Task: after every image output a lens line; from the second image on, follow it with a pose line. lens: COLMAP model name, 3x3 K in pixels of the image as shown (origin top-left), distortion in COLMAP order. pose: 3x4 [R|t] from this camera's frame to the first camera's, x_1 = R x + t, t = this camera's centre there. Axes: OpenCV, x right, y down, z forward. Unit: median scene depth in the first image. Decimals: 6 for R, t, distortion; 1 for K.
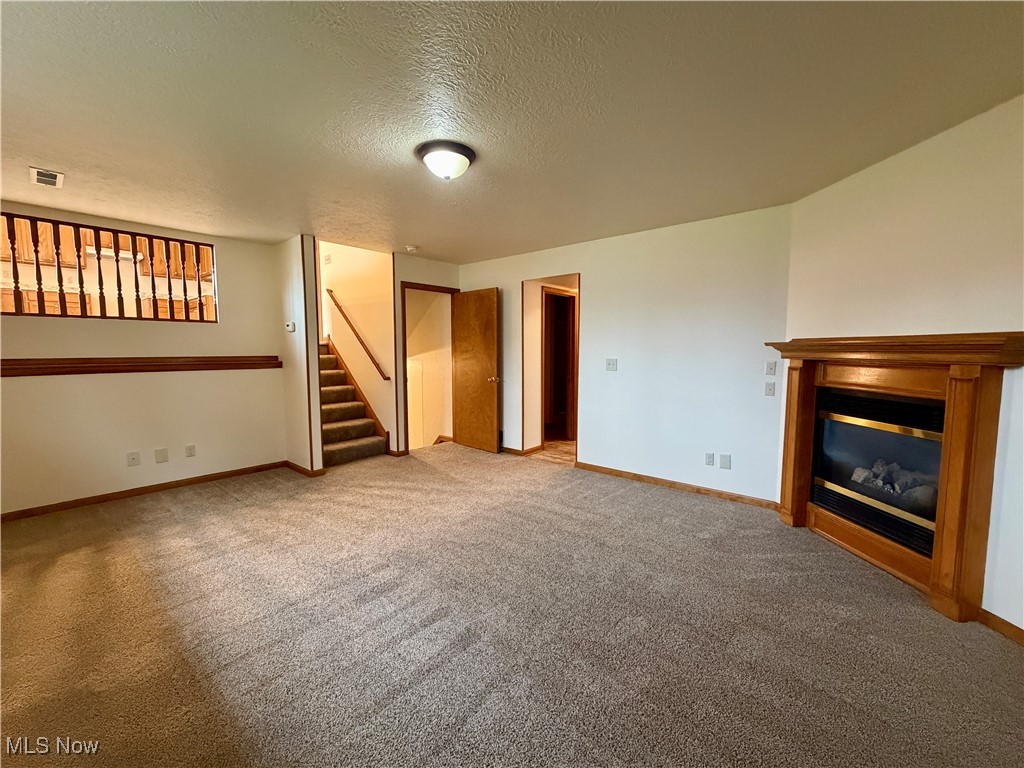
lens RADIAL K [[417.0, 0, 512.0], [0, 417.0, 384.0], [0, 0, 1]] dist [0.000019, 0.000005]
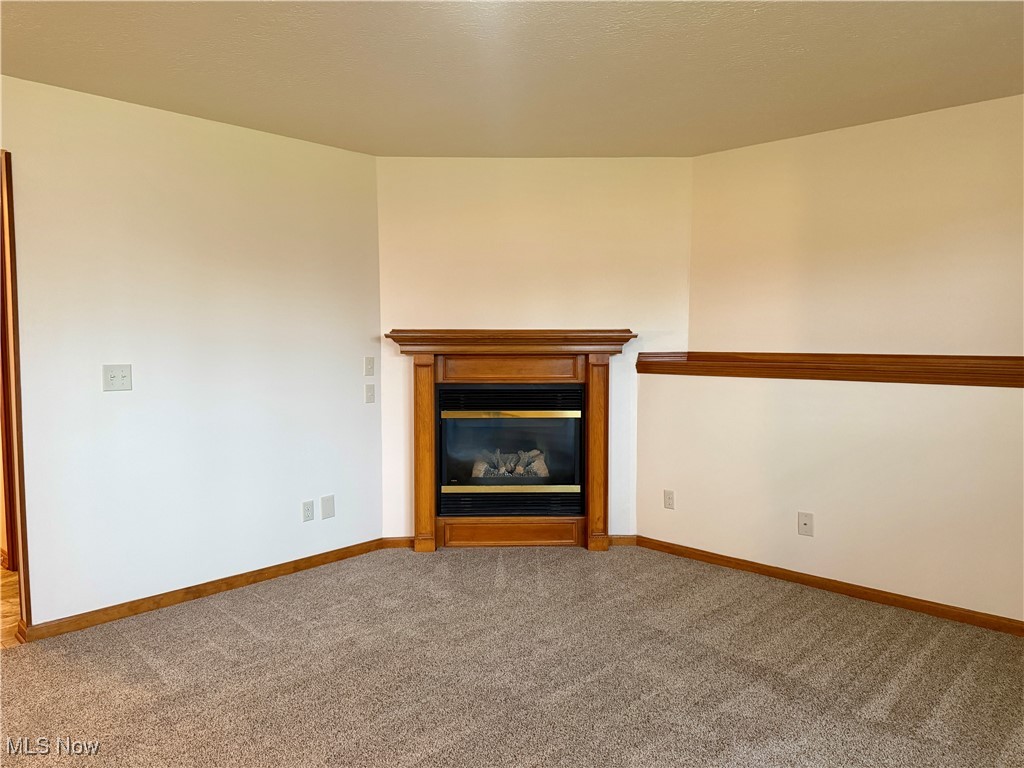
lens RADIAL K [[719.5, 0, 512.0], [0, 719.5, 384.0], [0, 0, 1]] dist [0.079186, -0.115738]
pose [[0.042462, -0.069786, 0.996658, -0.766621], [0.083762, 0.994294, 0.066052, -0.079782], [-0.995581, 0.080678, 0.048065, 0.756542]]
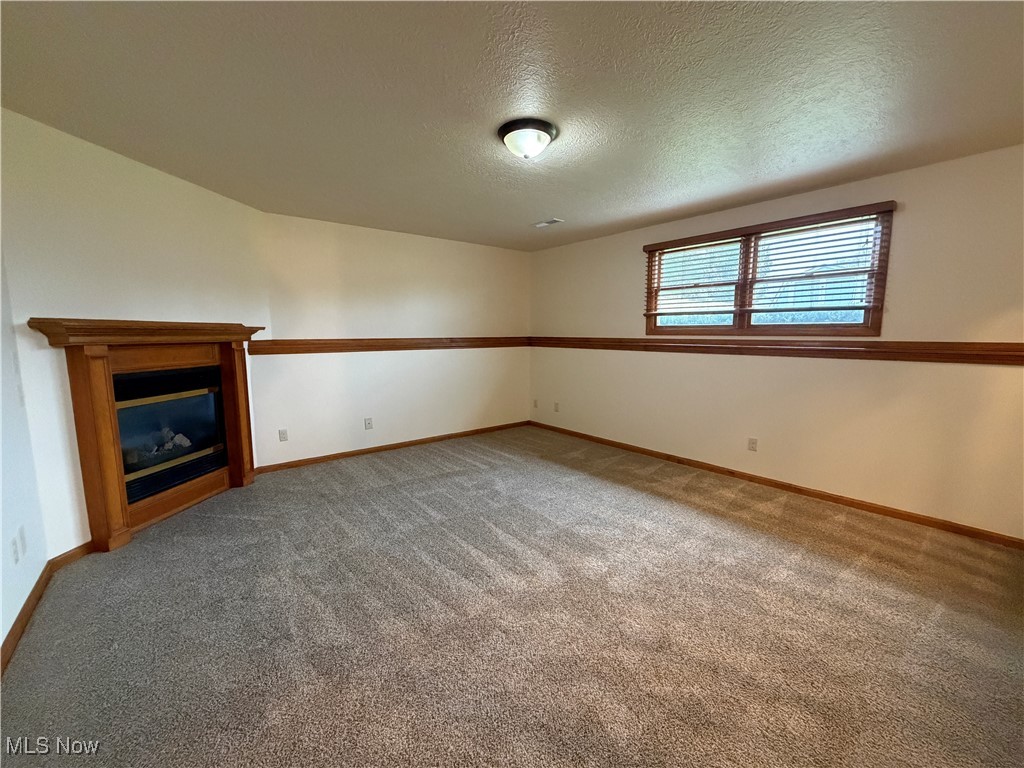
lens RADIAL K [[412.6, 0, 513.2], [0, 412.6, 388.7], [0, 0, 1]] dist [-0.000977, -0.000148]
pose [[-0.980959, -0.021728, 0.192998, -0.258197], [0.020345, 0.976759, 0.213371, -0.129492], [-0.193149, 0.213235, -0.957718, 1.610433]]
